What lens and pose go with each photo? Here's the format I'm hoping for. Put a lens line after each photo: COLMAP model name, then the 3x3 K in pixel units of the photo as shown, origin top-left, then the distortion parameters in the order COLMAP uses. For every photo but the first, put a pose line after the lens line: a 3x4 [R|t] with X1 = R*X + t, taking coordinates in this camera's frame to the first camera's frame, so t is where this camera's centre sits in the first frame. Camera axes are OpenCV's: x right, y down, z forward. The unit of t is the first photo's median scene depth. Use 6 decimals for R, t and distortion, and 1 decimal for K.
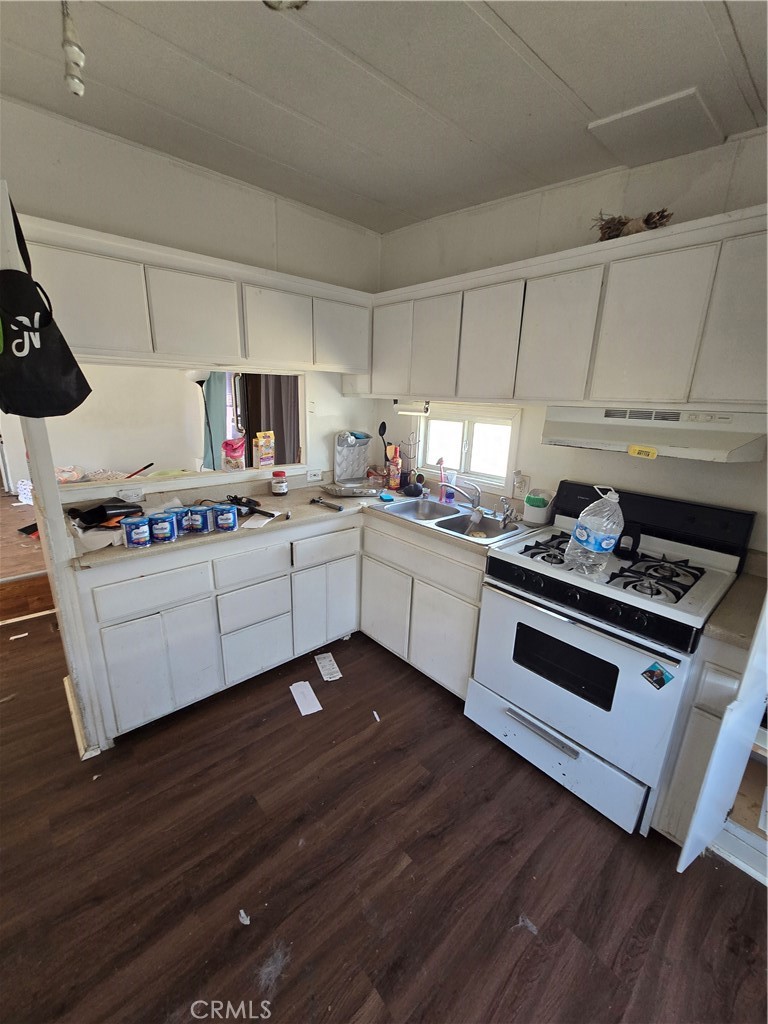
lens RADIAL K [[418.2, 0, 386.8], [0, 418.2, 509.6], [0, 0, 1]] dist [-0.001457, -0.000281]
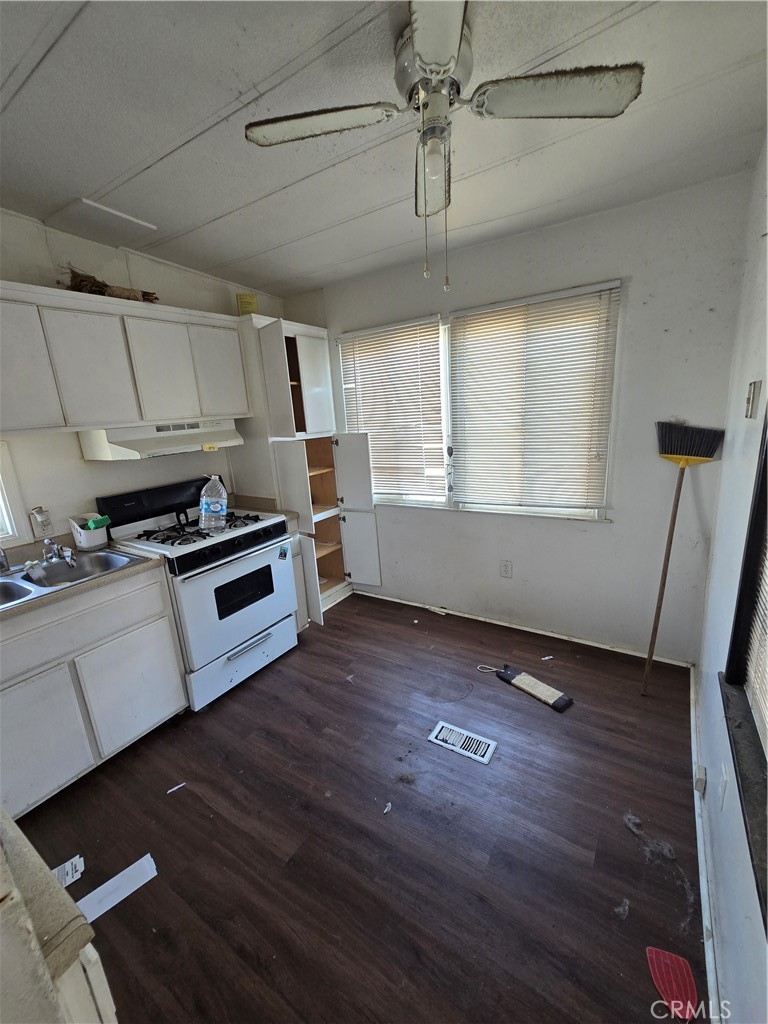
lens RADIAL K [[418.2, 0, 386.8], [0, 418.2, 509.6], [0, 0, 1]] dist [-0.001457, -0.000281]
pose [[-0.259777, -0.249171, 0.932968, -1.014685], [0.305882, 0.895156, 0.324242, -0.216608], [-0.915944, 0.369608, -0.156324, 0.656163]]
